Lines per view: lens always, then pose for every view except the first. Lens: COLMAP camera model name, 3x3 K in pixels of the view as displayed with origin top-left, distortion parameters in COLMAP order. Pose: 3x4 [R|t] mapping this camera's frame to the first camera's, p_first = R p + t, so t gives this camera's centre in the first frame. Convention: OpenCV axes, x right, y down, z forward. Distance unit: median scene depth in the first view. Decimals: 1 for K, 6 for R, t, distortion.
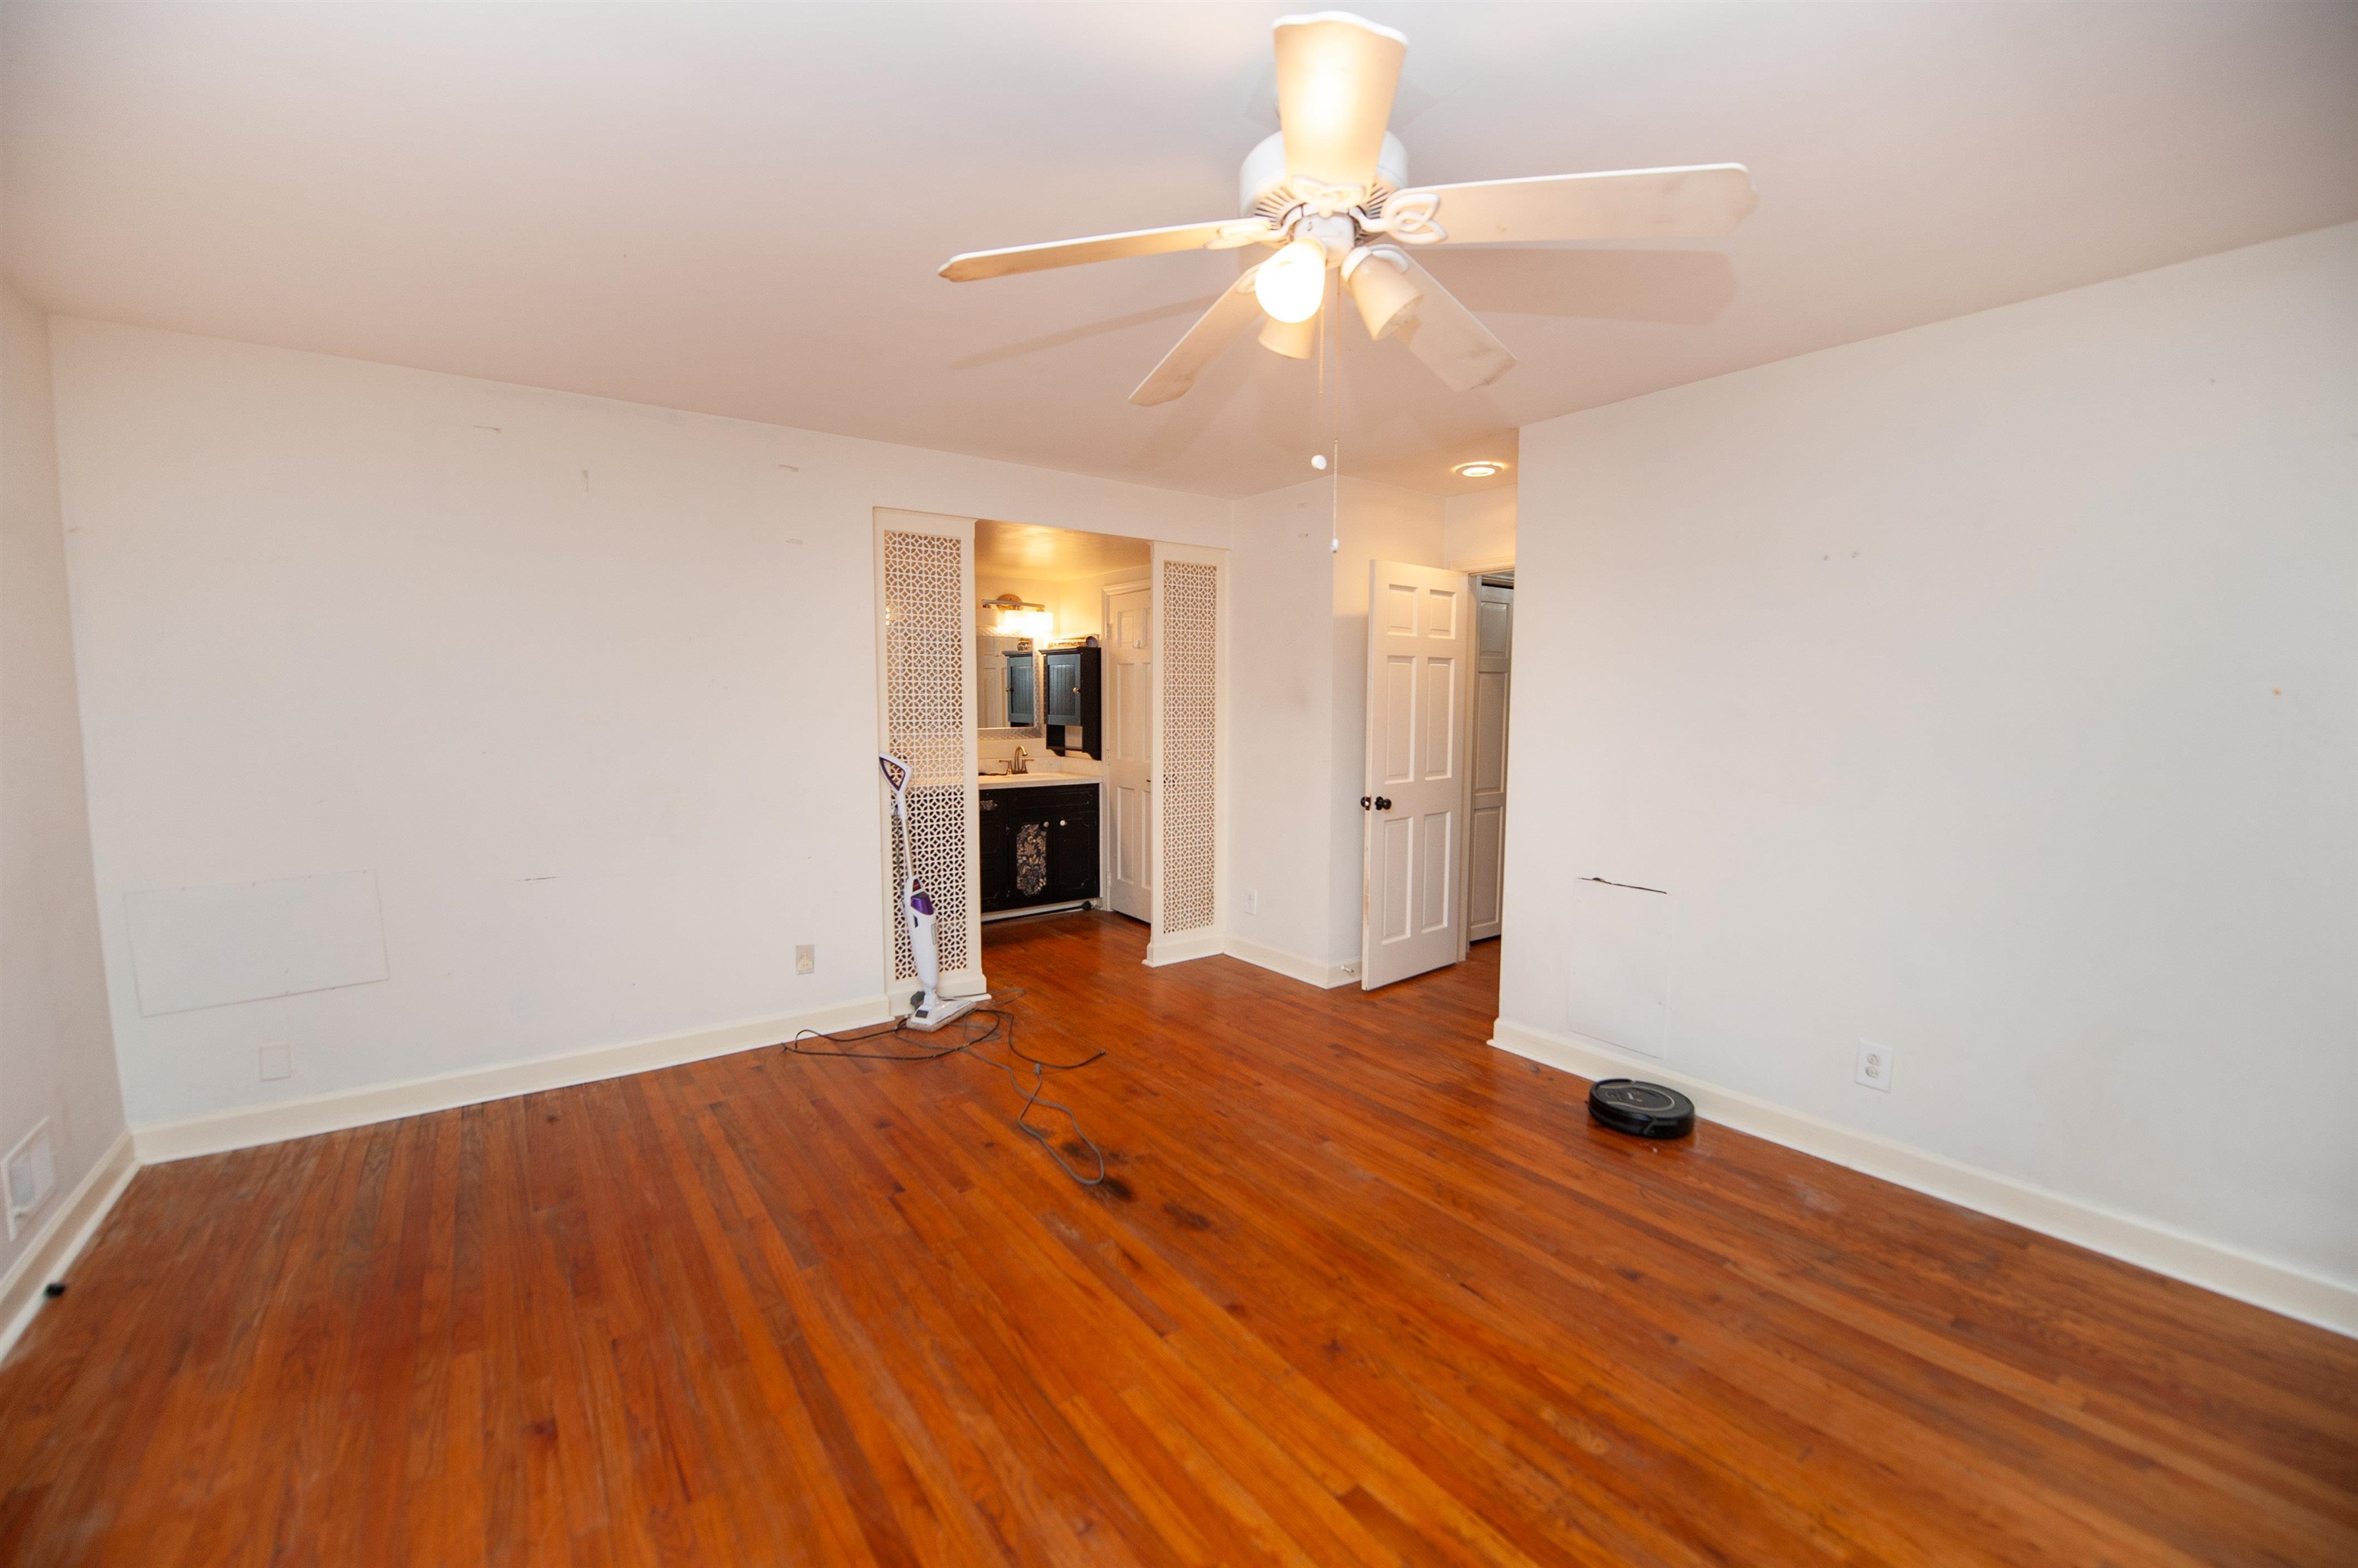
lens RADIAL K [[951.7, 0, 1185.8], [0, 951.7, 787.1], [0, 0, 1]] dist [-0.012630, -0.004712]
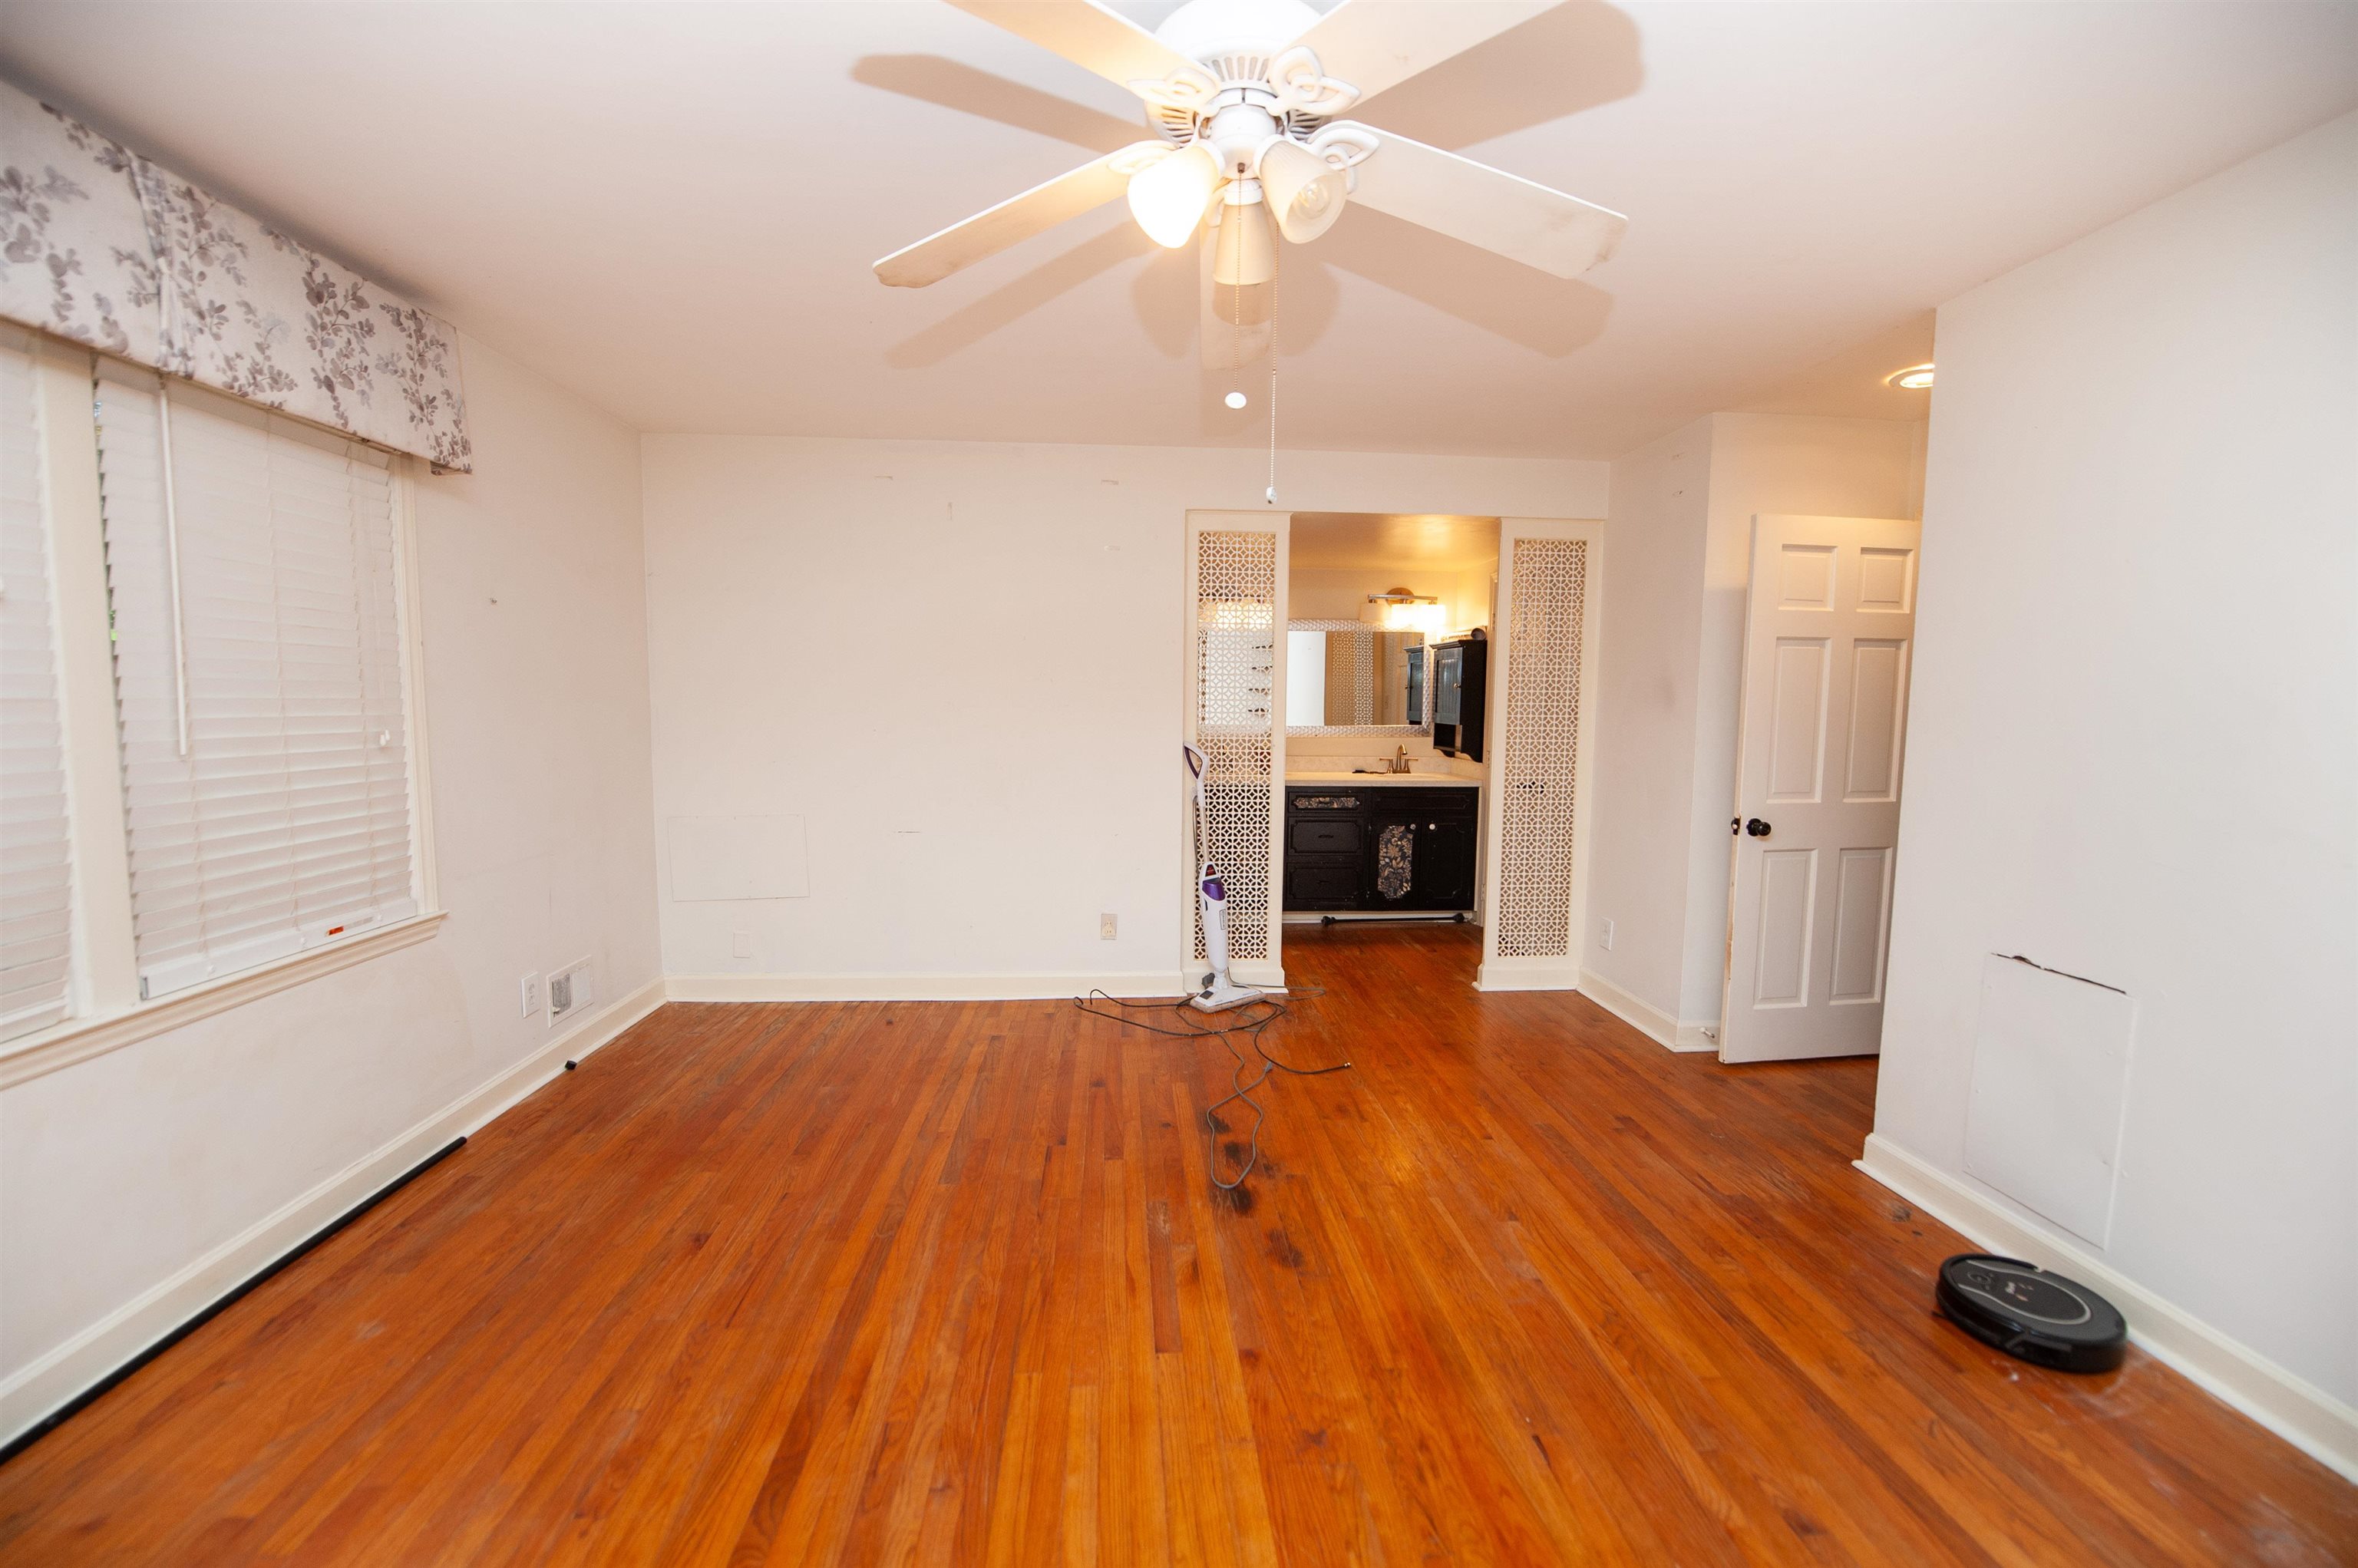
lens RADIAL K [[951.7, 0, 1185.8], [0, 951.7, 787.1], [0, 0, 1]] dist [-0.012630, -0.004712]
pose [[0.842832, 0.053843, -0.535477, 0.282403], [-0.056064, 0.998353, 0.012142, 0.001084], [0.535249, 0.019787, 0.844463, 0.120807]]
